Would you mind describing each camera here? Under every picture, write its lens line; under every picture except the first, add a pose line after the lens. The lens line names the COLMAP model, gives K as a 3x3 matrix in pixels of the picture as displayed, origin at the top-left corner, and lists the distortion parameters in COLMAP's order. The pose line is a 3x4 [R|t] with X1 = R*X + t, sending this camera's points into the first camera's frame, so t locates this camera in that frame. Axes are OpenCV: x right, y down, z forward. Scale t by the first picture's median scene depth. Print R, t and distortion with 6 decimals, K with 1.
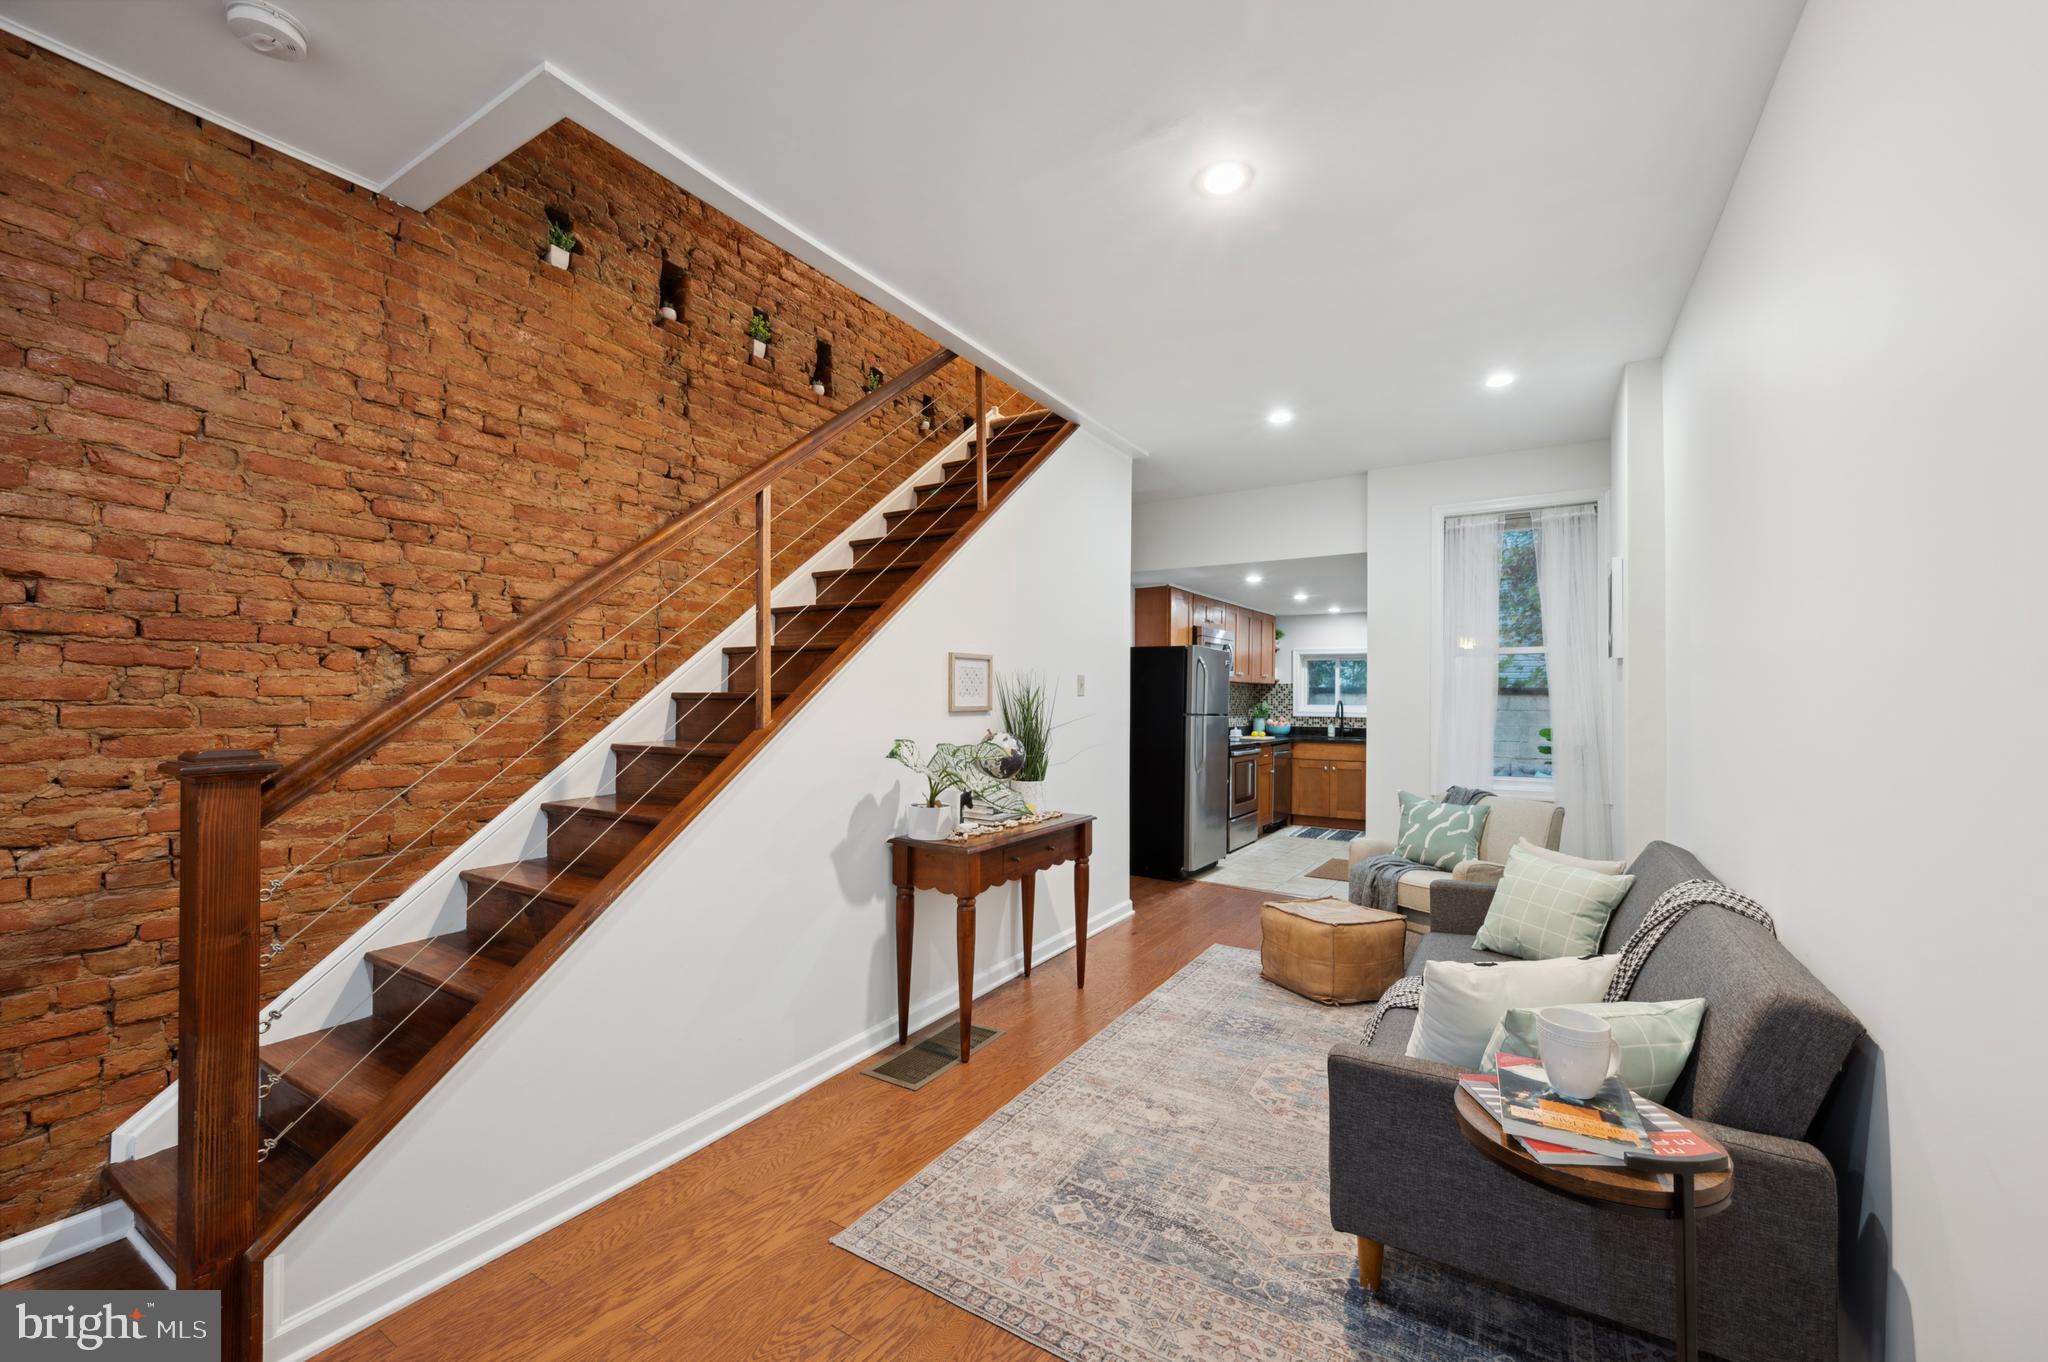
lens RADIAL K [[802.7, 0, 1024.4], [0, 802.7, 692.4], [0, 0, 1]] dist [0.000180, -0.000065]
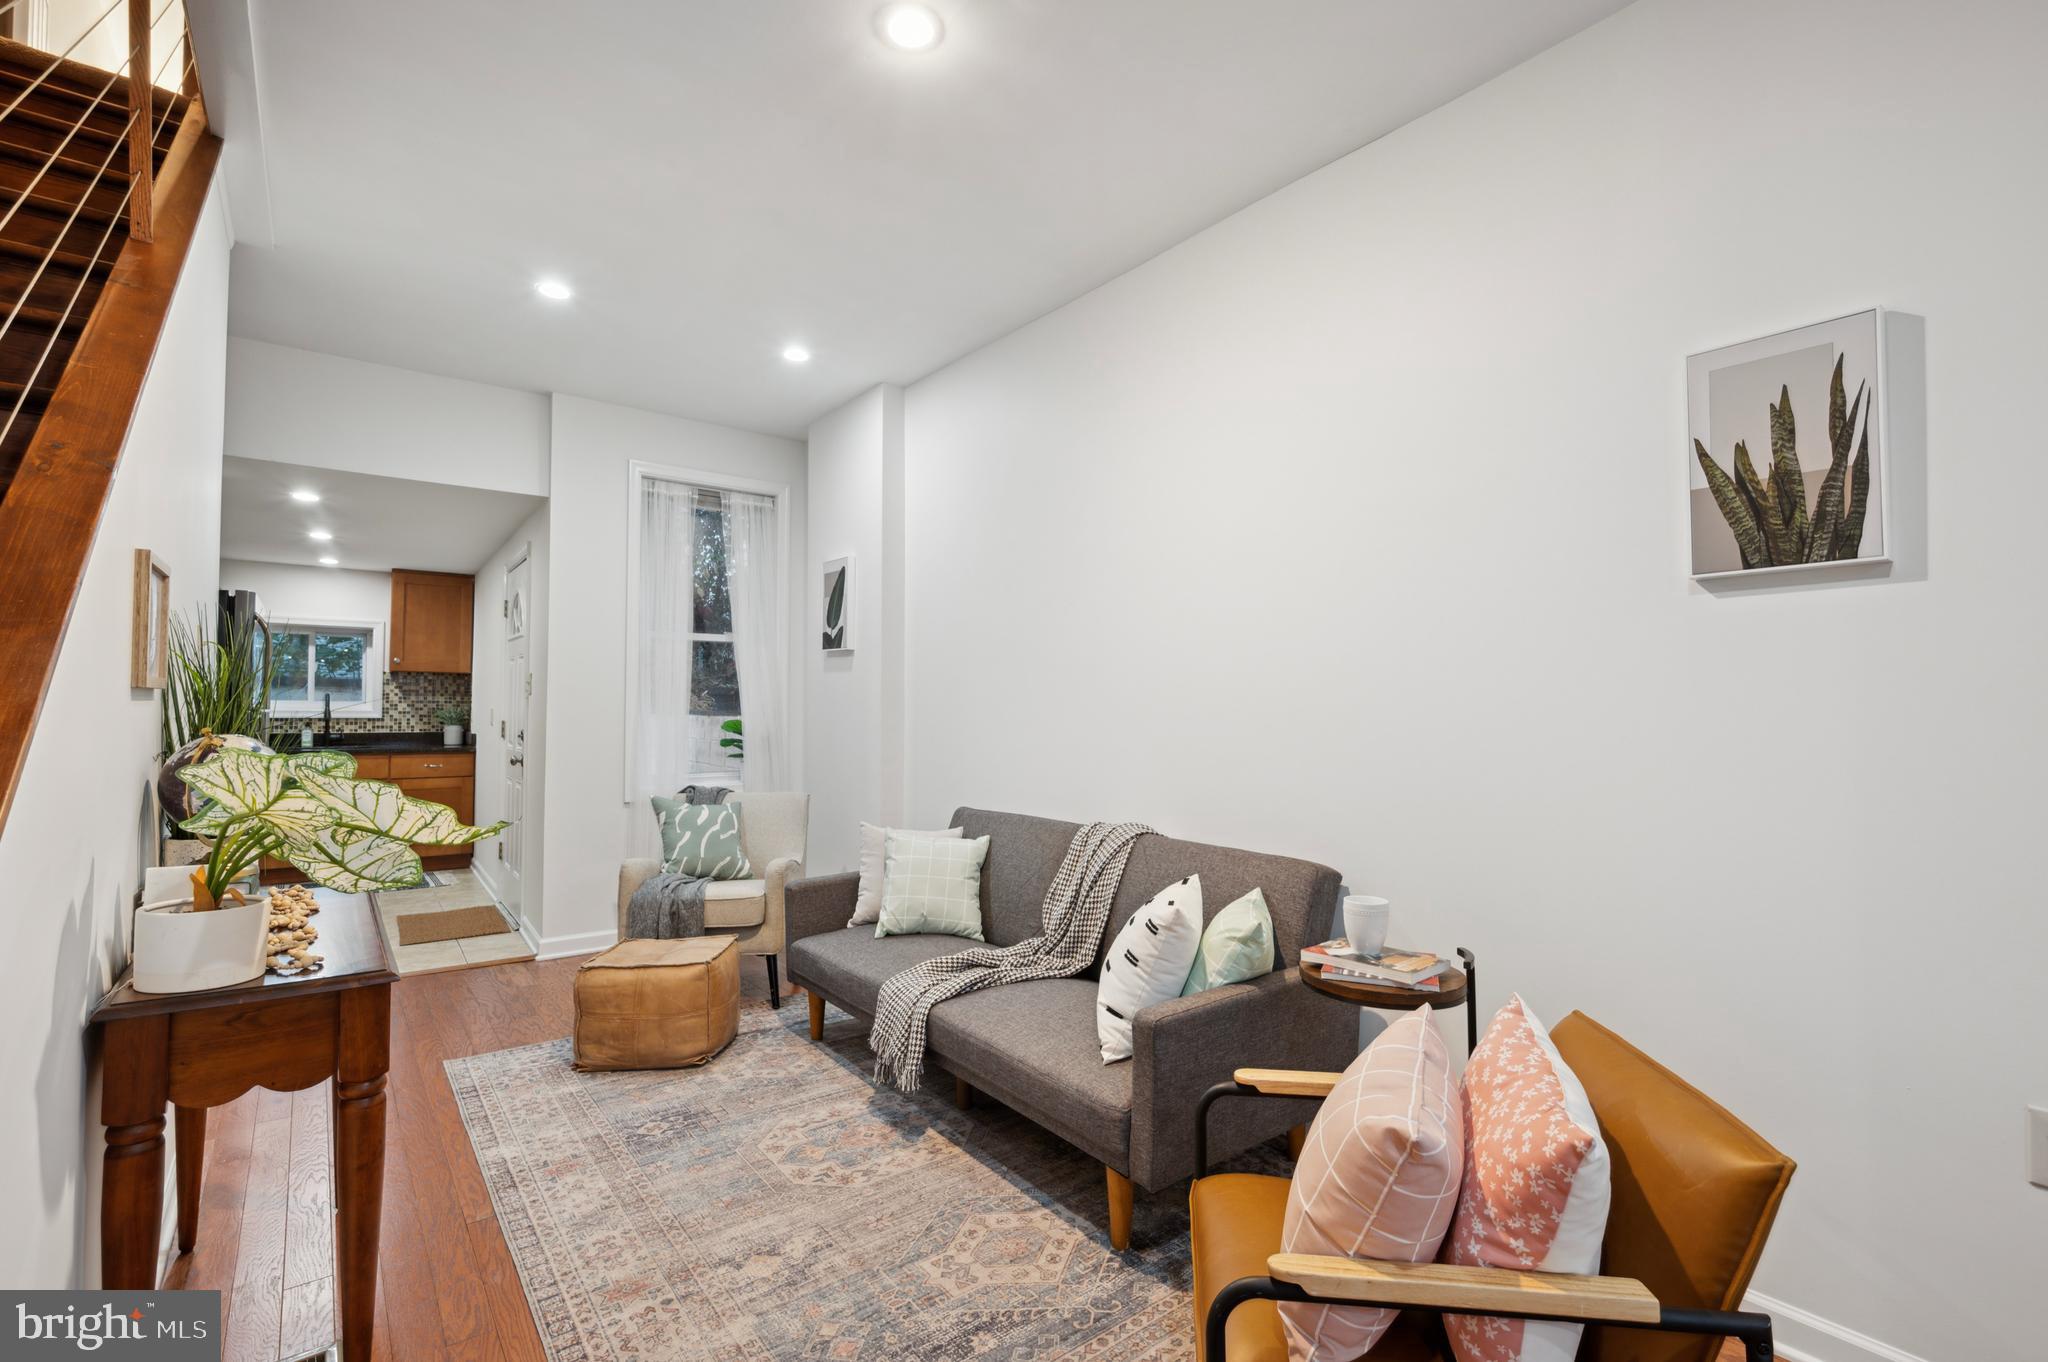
lens RADIAL K [[930.7, 0, 1063.4], [0, 930.7, 686.2], [0, 0, 1]] dist [0.000214, 0.000150]
pose [[0.331981, 0.016967, 0.943134, -0.420351], [-0.008508, 0.999851, -0.014992, 0.028046], [-0.943248, -0.003047, 0.332076, 0.397599]]
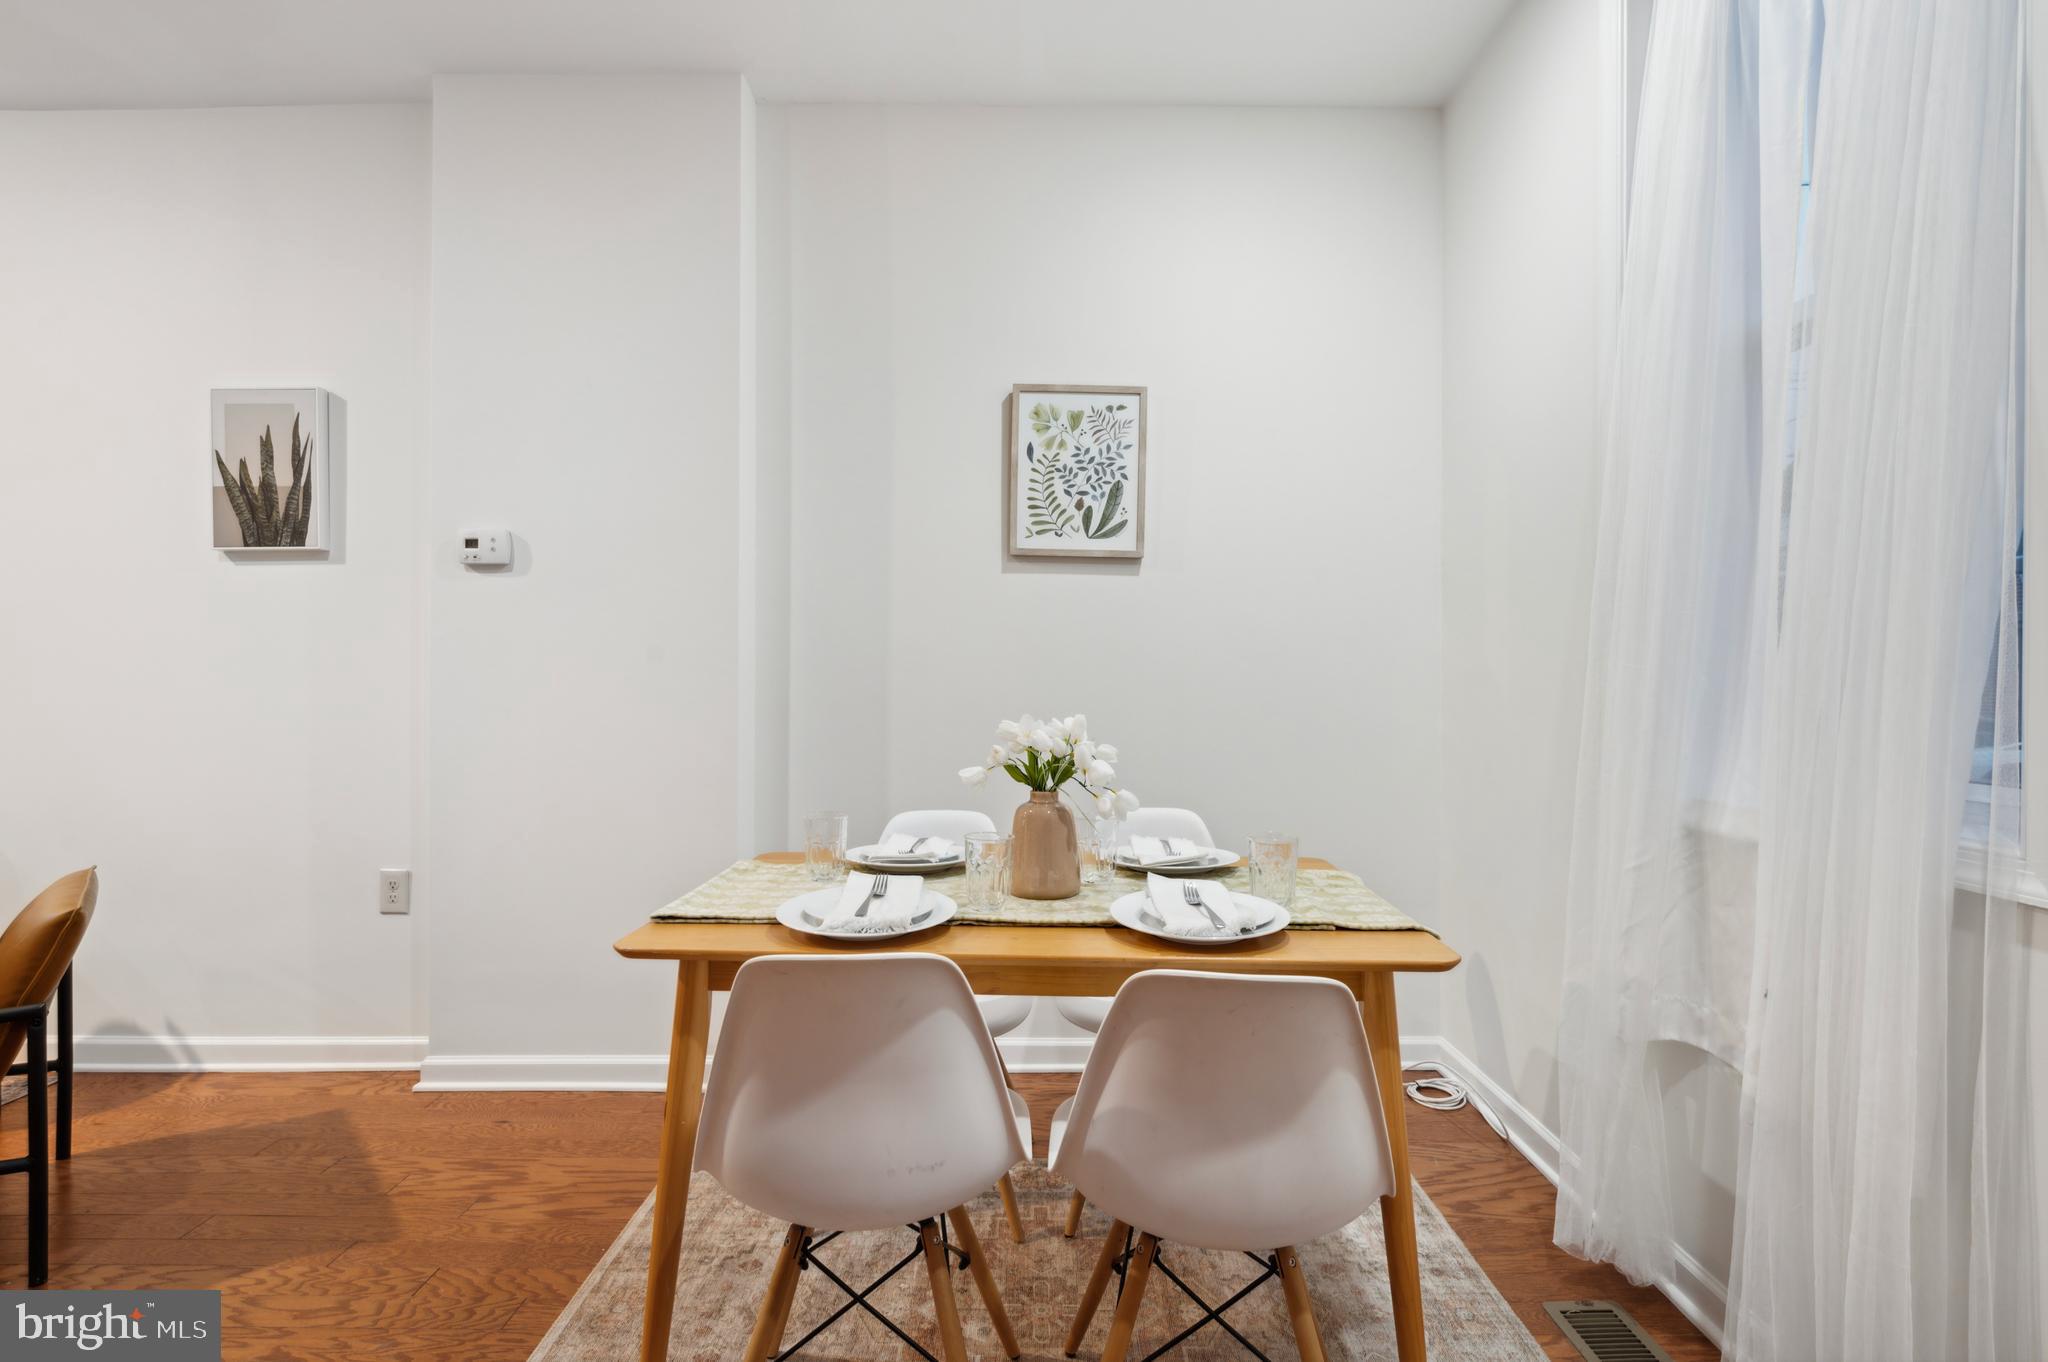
lens RADIAL K [[927.4, 0, 1026.4], [0, 927.4, 673.6], [0, 0, 1]] dist [-0.000363, 0.000003]
pose [[-0.521574, -0.008130, 0.853167, -0.840504], [-0.010708, 0.999938, 0.002983, 0.048627], [-0.853139, -0.007580, -0.521629, 0.004222]]
